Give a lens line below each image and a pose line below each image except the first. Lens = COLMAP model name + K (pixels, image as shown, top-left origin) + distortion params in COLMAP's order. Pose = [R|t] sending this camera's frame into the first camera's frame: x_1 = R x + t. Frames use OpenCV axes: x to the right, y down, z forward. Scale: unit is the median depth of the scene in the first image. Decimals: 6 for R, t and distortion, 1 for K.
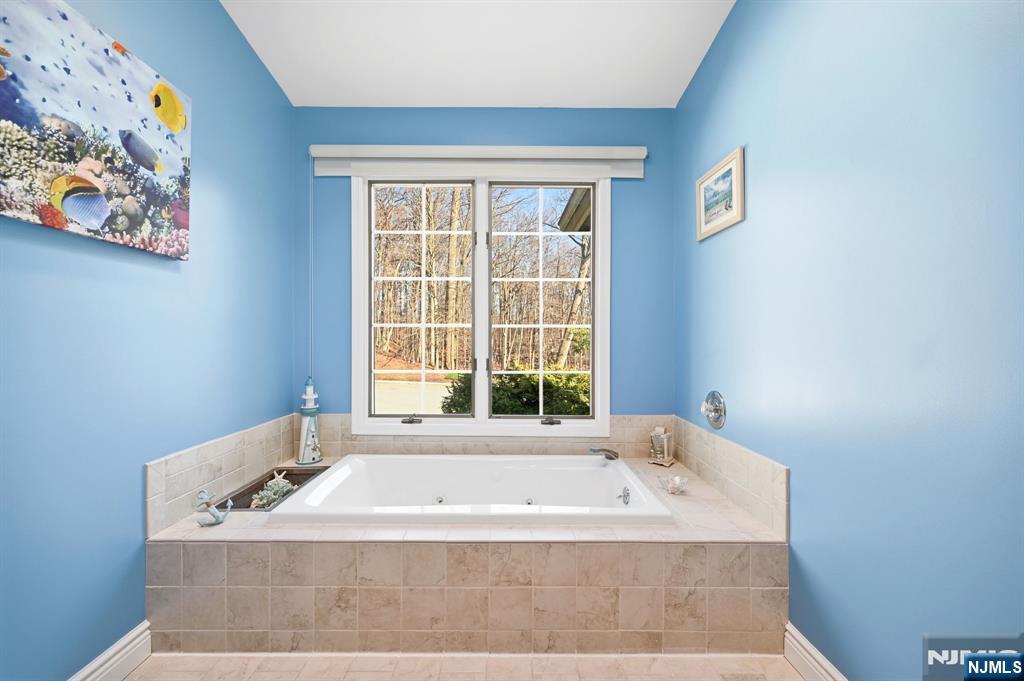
lens RADIAL K [[404.6, 0, 509.4], [0, 404.6, 339.8], [0, 0, 1]] dist [-0.003977, -0.000070]
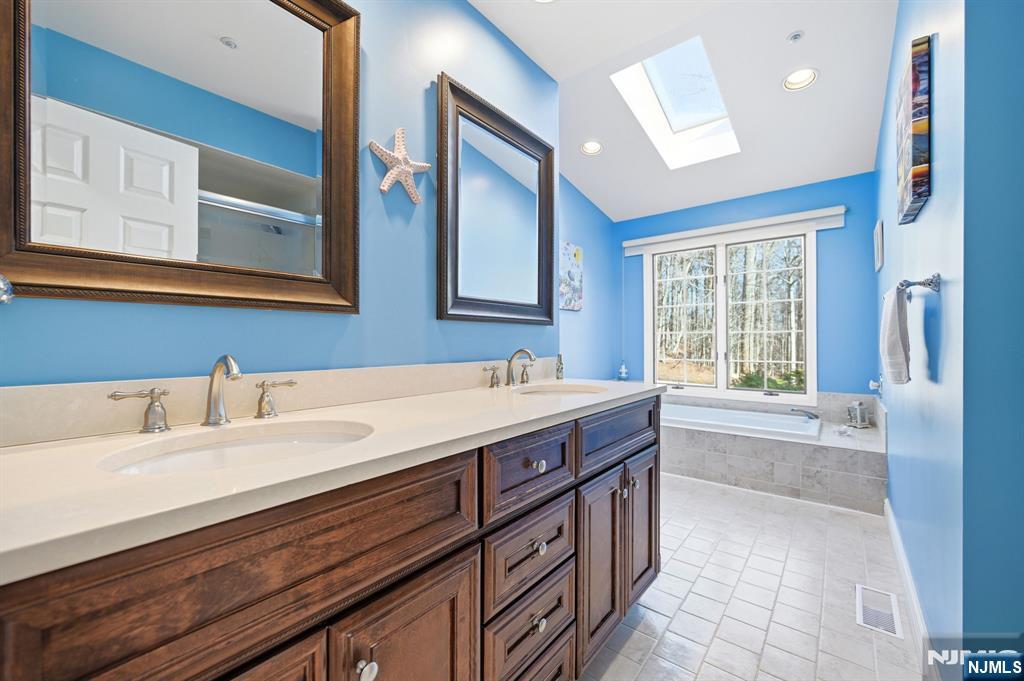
lens RADIAL K [[404.6, 0, 513.5], [0, 404.6, 342.5], [0, 0, 1]] dist [-0.003977, -0.000070]
pose [[0.778577, -0.005258, -0.627528, 0.327725], [0.005395, 0.999984, -0.001685, 0.004512], [0.627526, -0.002074, 0.778593, -0.872778]]
